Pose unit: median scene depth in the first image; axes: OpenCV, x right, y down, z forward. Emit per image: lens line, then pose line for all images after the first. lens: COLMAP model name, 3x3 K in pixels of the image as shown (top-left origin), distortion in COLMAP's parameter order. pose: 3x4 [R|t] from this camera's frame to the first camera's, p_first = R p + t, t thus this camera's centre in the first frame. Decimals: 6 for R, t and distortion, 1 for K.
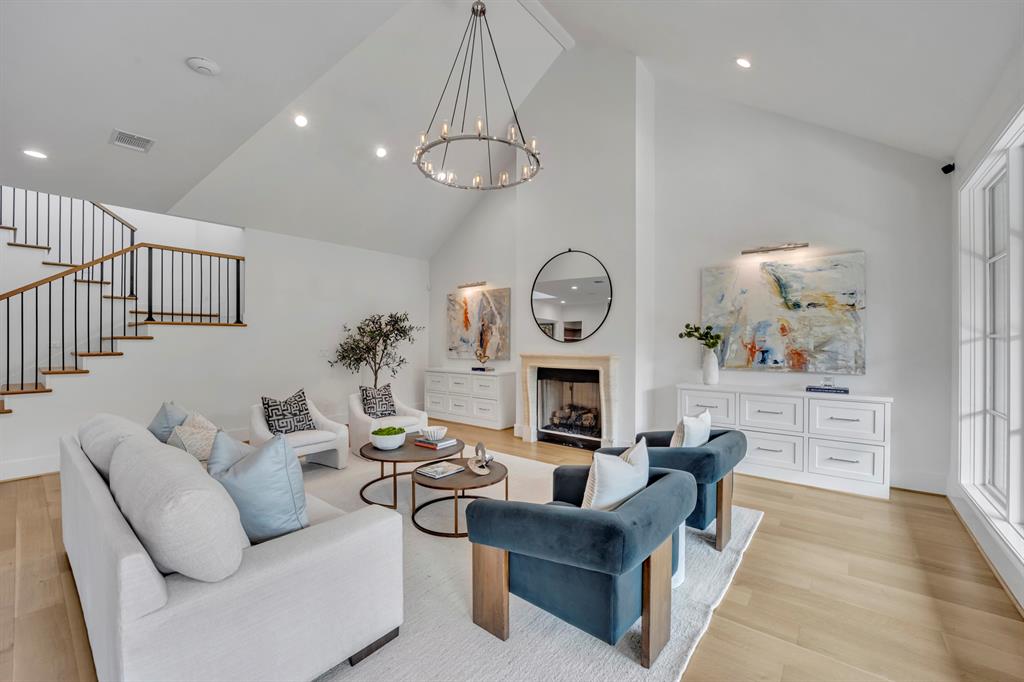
lens RADIAL K [[409.7, 0, 516.2], [0, 409.7, 343.9], [0, 0, 1]] dist [-0.016762, -0.001781]
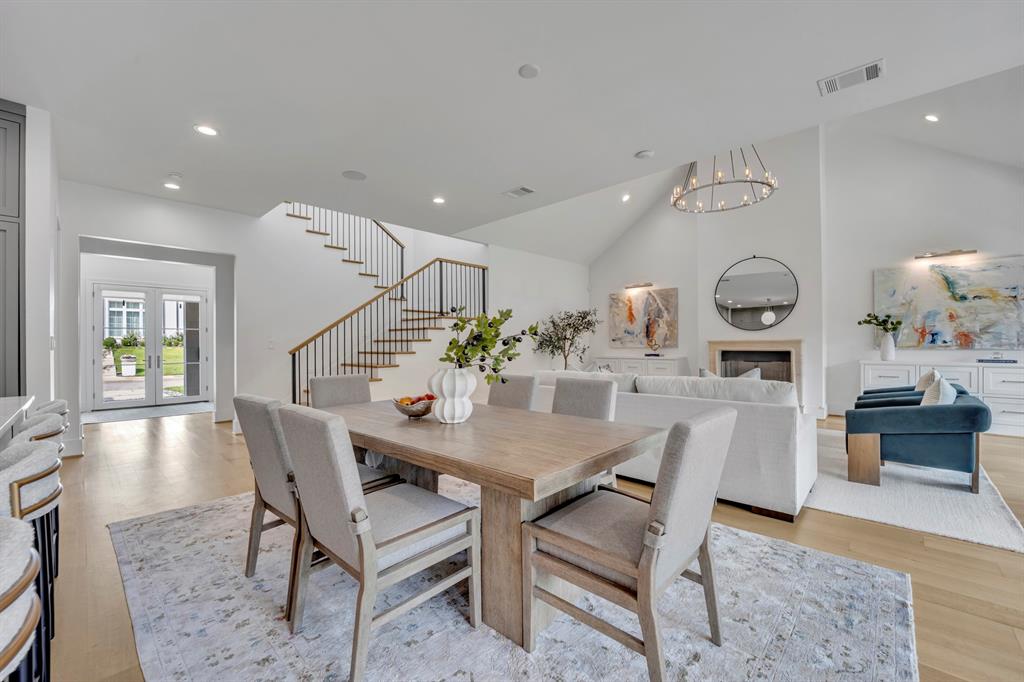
lens RADIAL K [[409.7, 0, 510.9], [0, 409.7, 343.5], [0, 0, 1]] dist [-0.016762, -0.001781]
pose [[0.997030, -0.006773, -0.076714, -0.598752], [0.006447, 0.999969, -0.004487, 0.043611], [0.076742, 0.003979, 0.997043, -0.349545]]
